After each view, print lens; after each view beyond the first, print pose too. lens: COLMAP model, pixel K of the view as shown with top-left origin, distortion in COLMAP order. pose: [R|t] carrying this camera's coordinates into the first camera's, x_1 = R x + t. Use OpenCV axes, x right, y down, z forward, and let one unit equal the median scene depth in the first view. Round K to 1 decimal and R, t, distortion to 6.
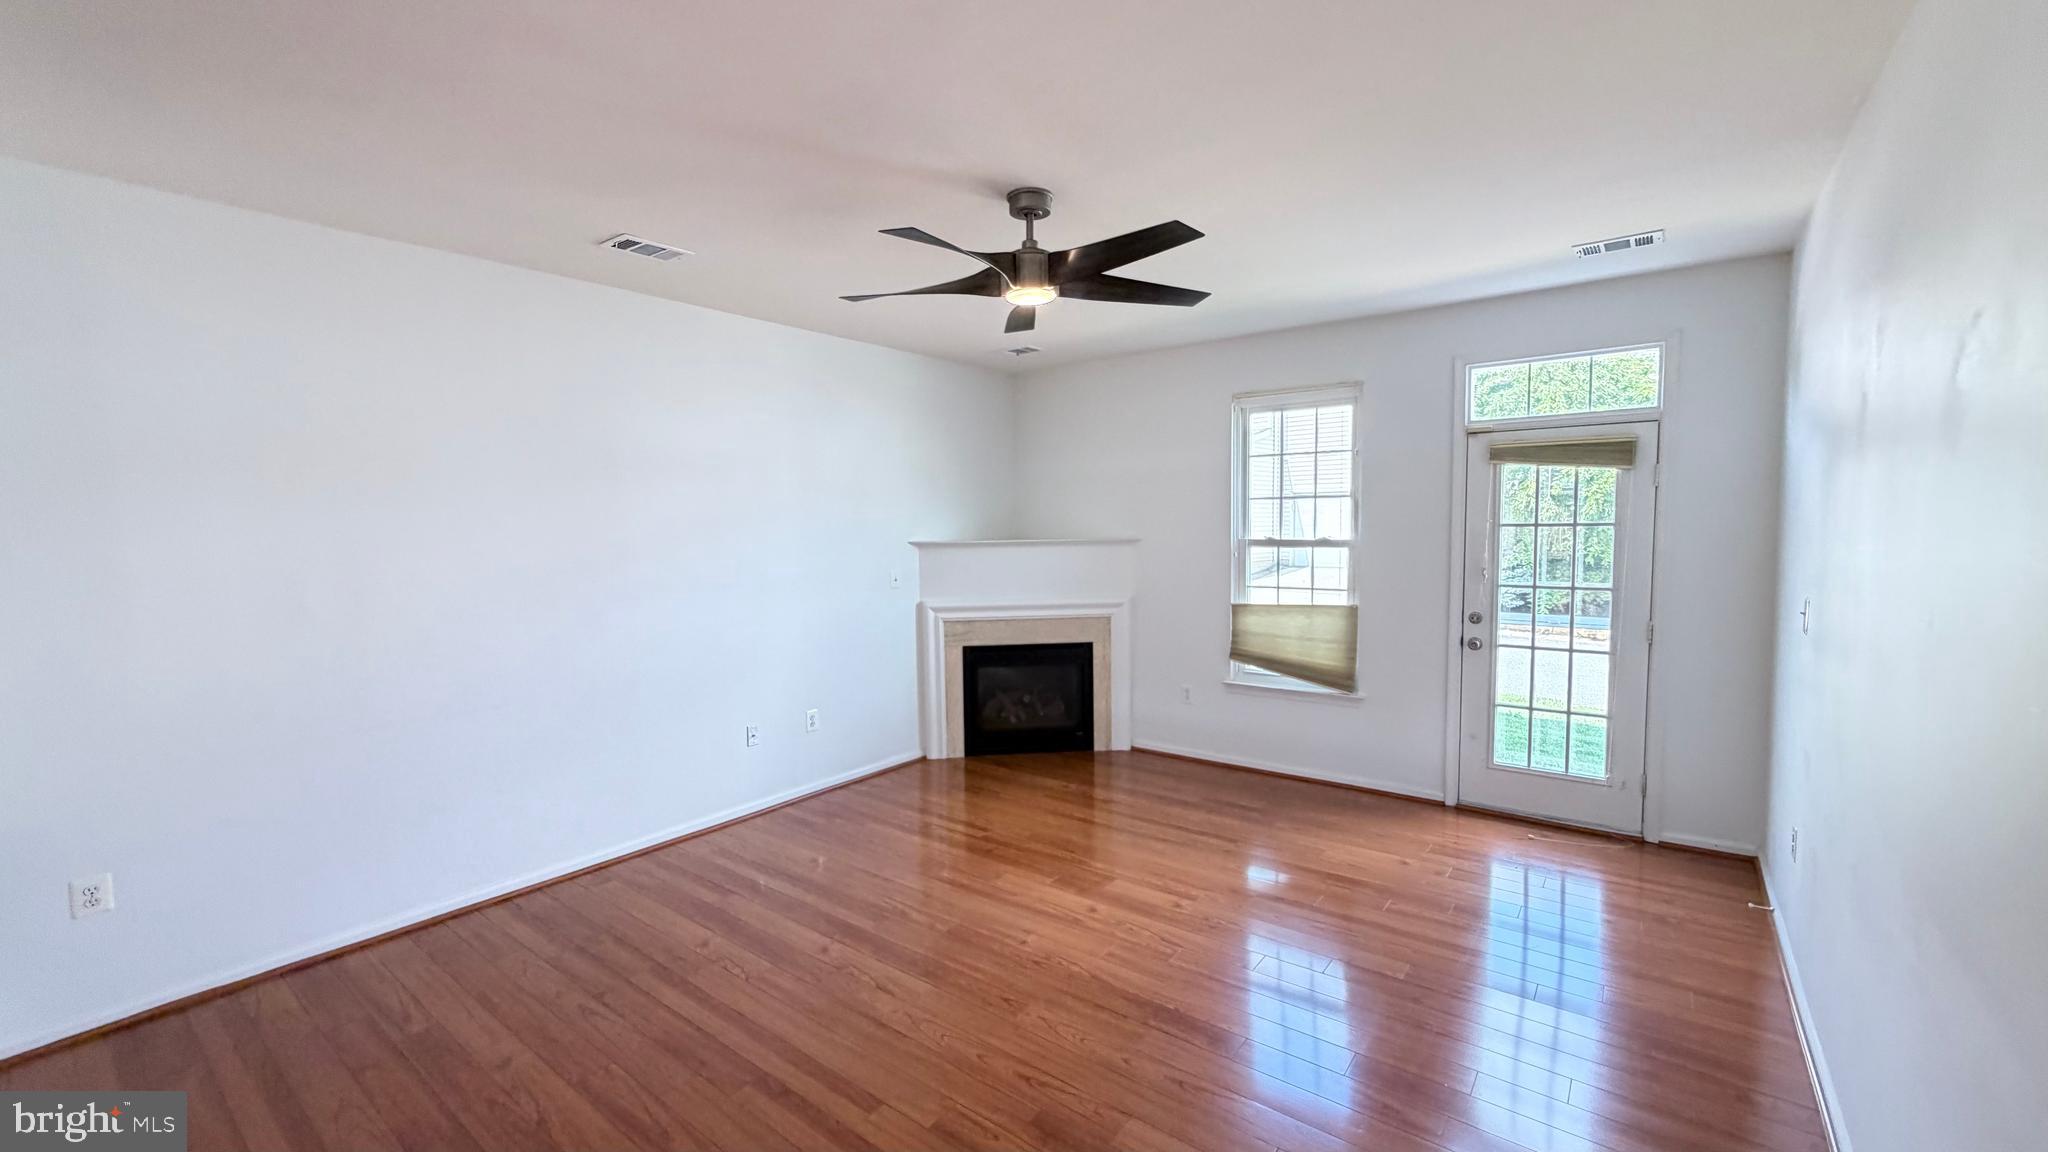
lens RADIAL K [[814.0, 0, 1016.6], [0, 814.0, 580.0], [0, 0, 1]] dist [-0.000155, 0.001124]
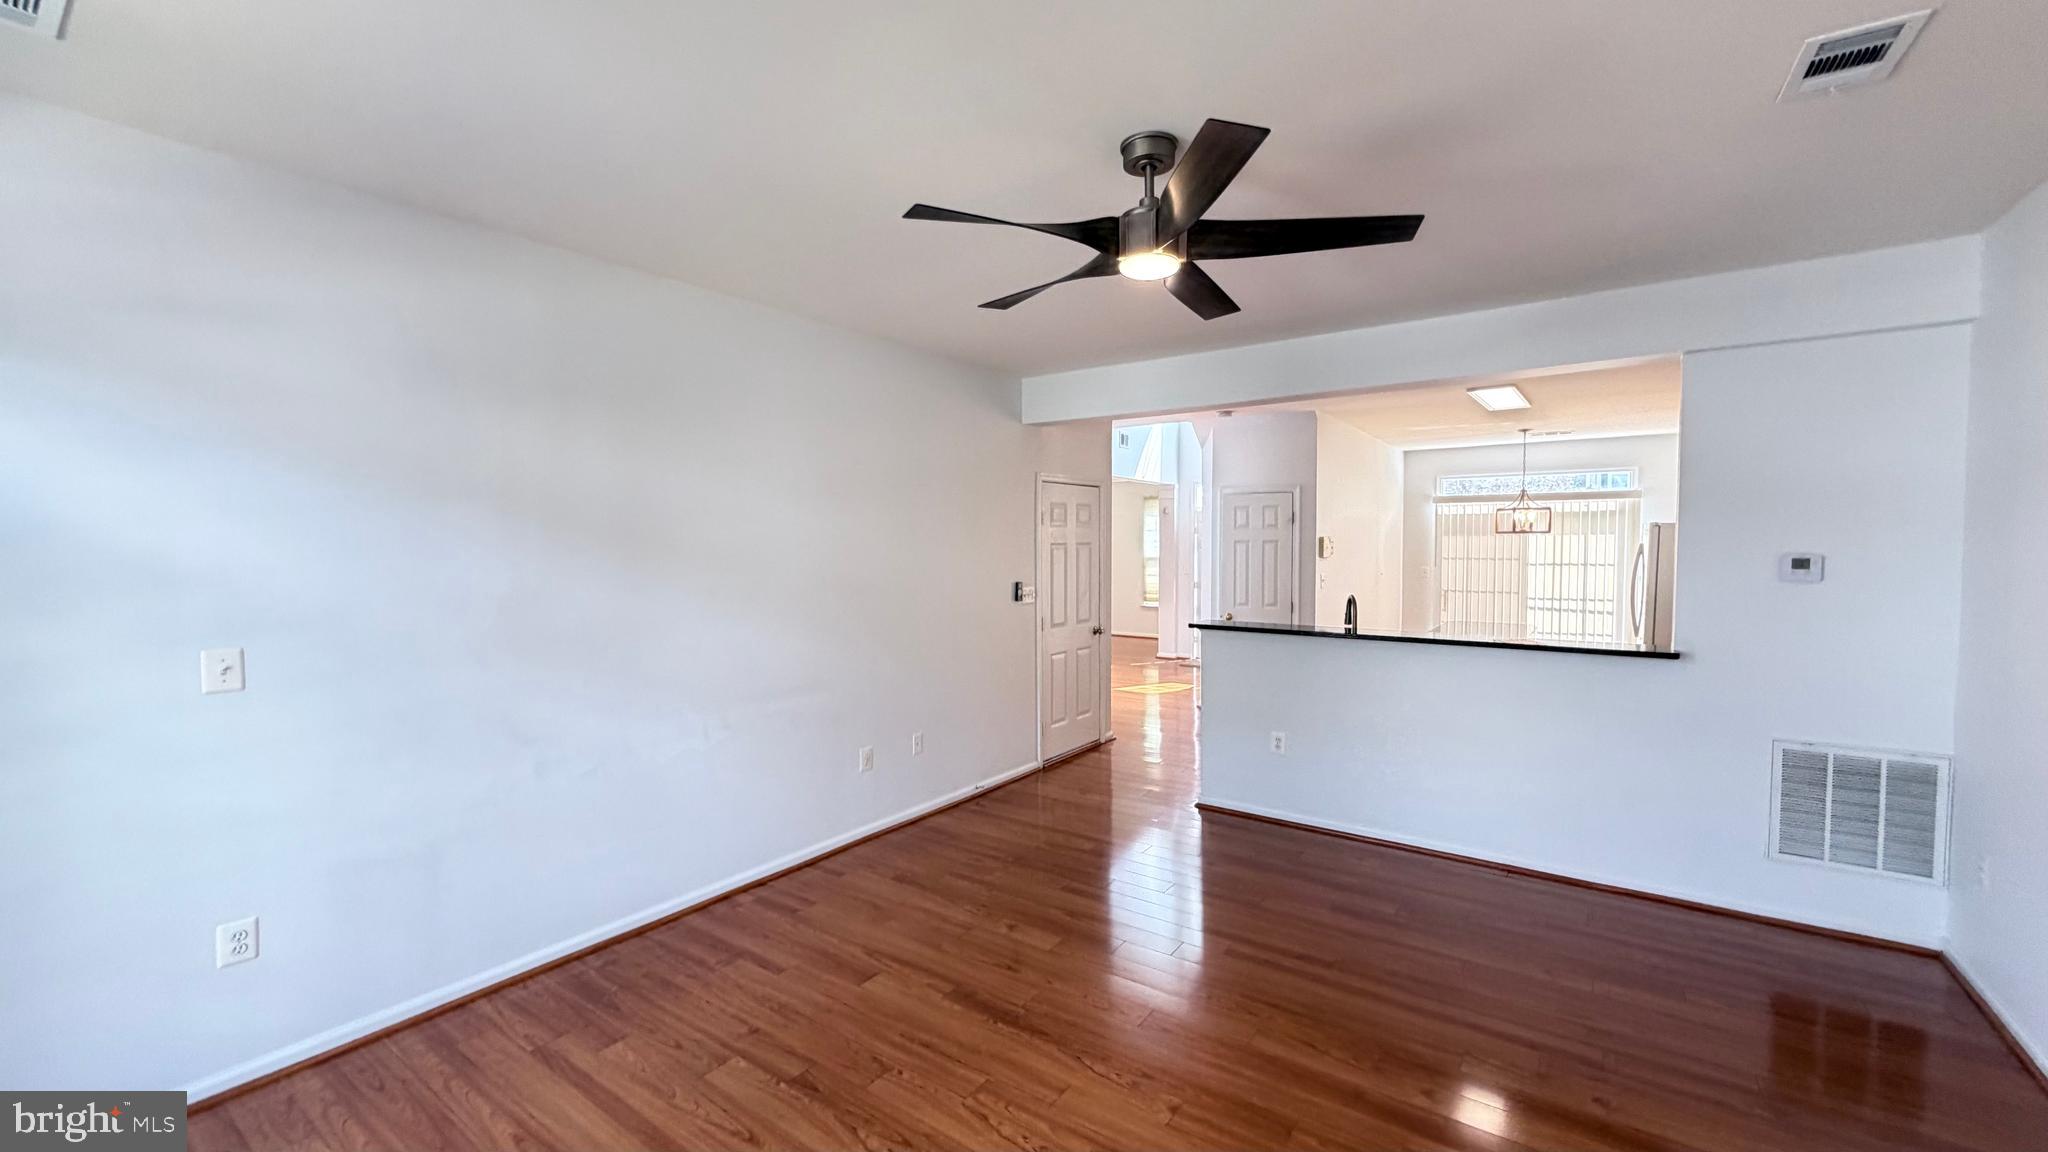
lens RADIAL K [[814.0, 0, 1011.8], [0, 814.0, 579.3], [0, 0, 1]] dist [-0.000155, 0.001124]
pose [[-0.999362, 0.018277, -0.030675, 0.113847], [0.014632, 0.993247, 0.115095, -0.080413], [0.032571, 0.114573, -0.992881, 1.117738]]
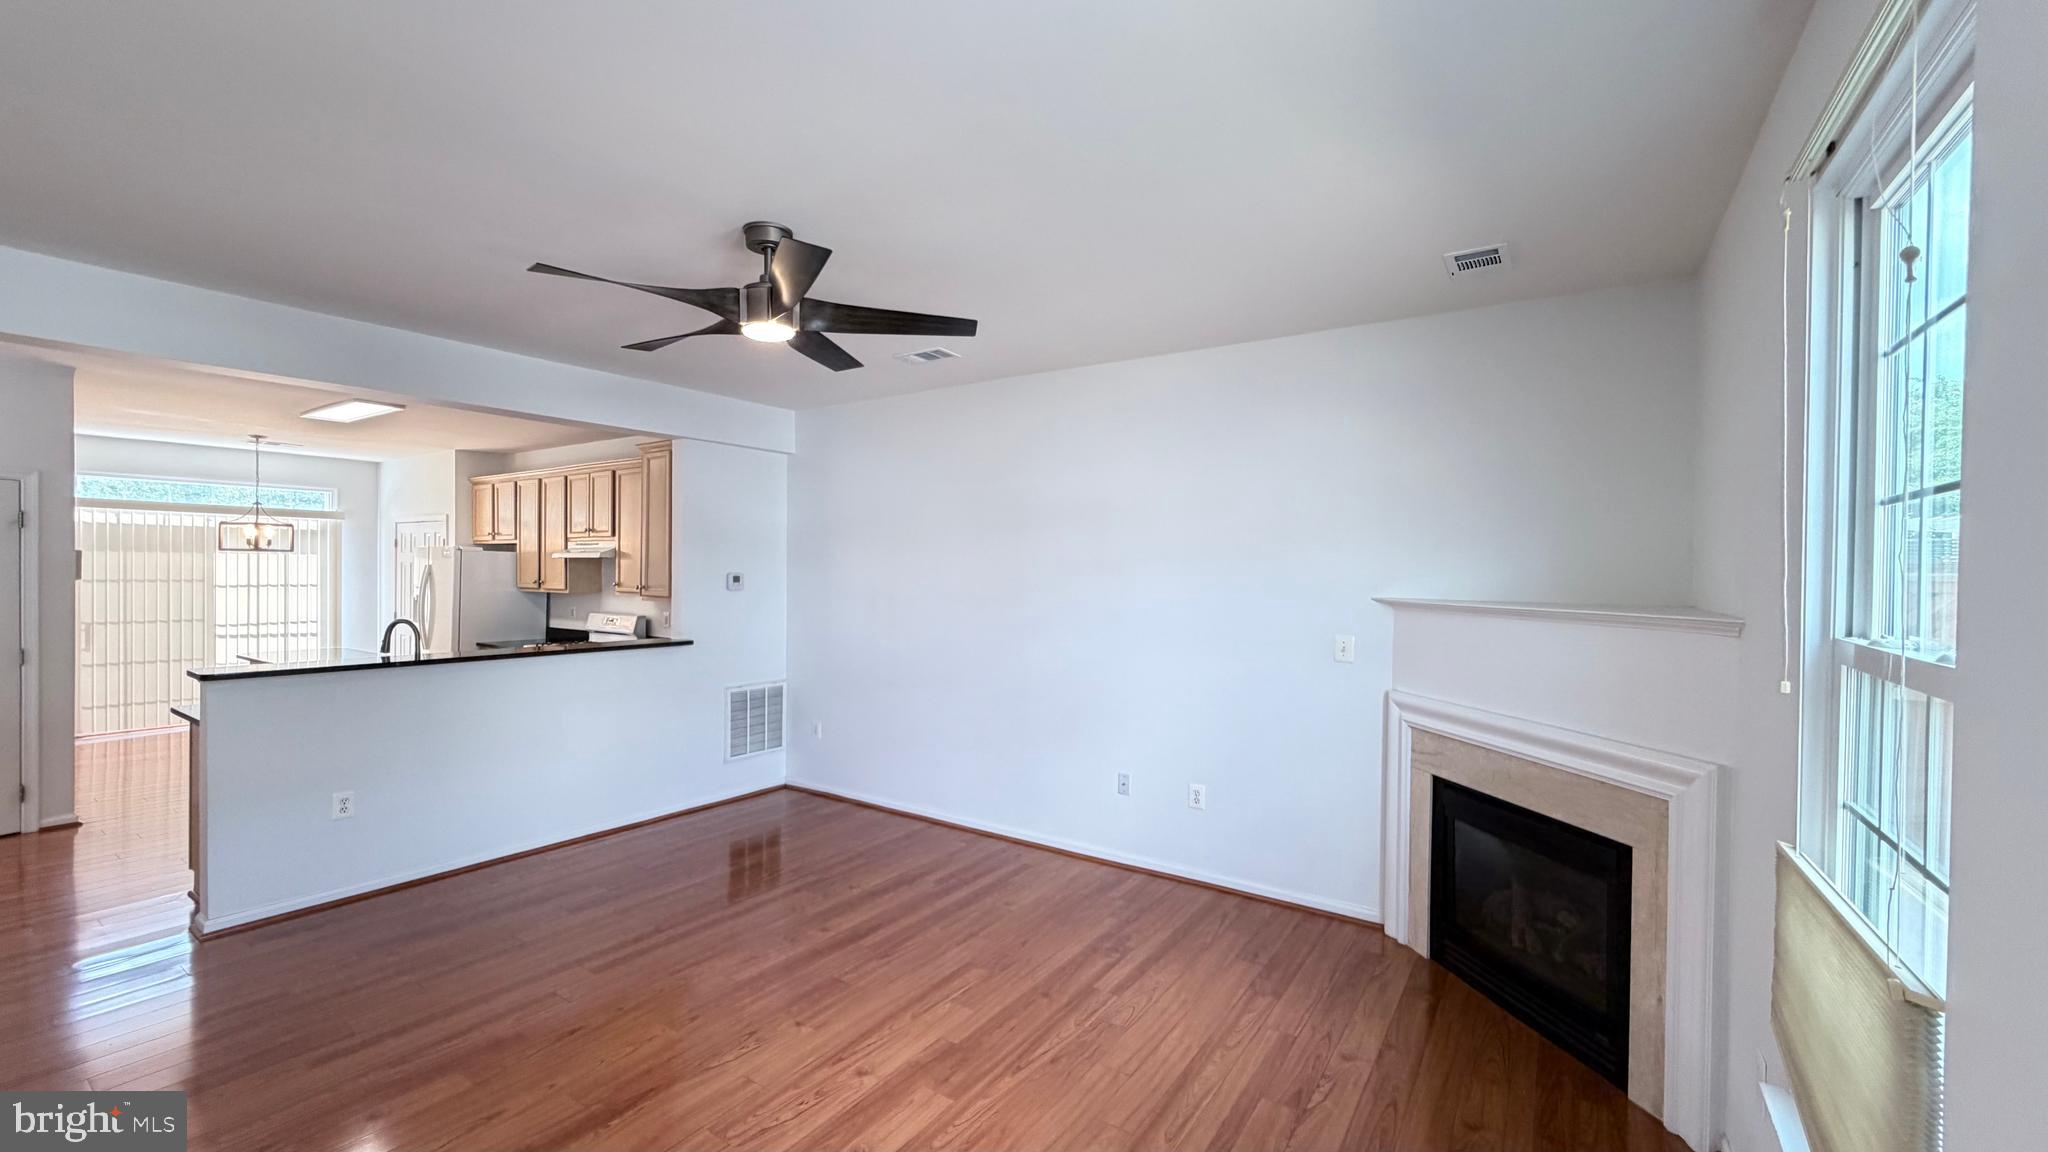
lens RADIAL K [[814.0, 0, 1018.9], [0, 814.0, 584.9], [0, 0, 1]] dist [-0.000155, 0.001124]
pose [[0.065372, 0.031126, -0.997375, 0.612982], [-0.083353, 0.996191, 0.025626, -0.059133], [0.994374, 0.081459, 0.067718, 0.763130]]
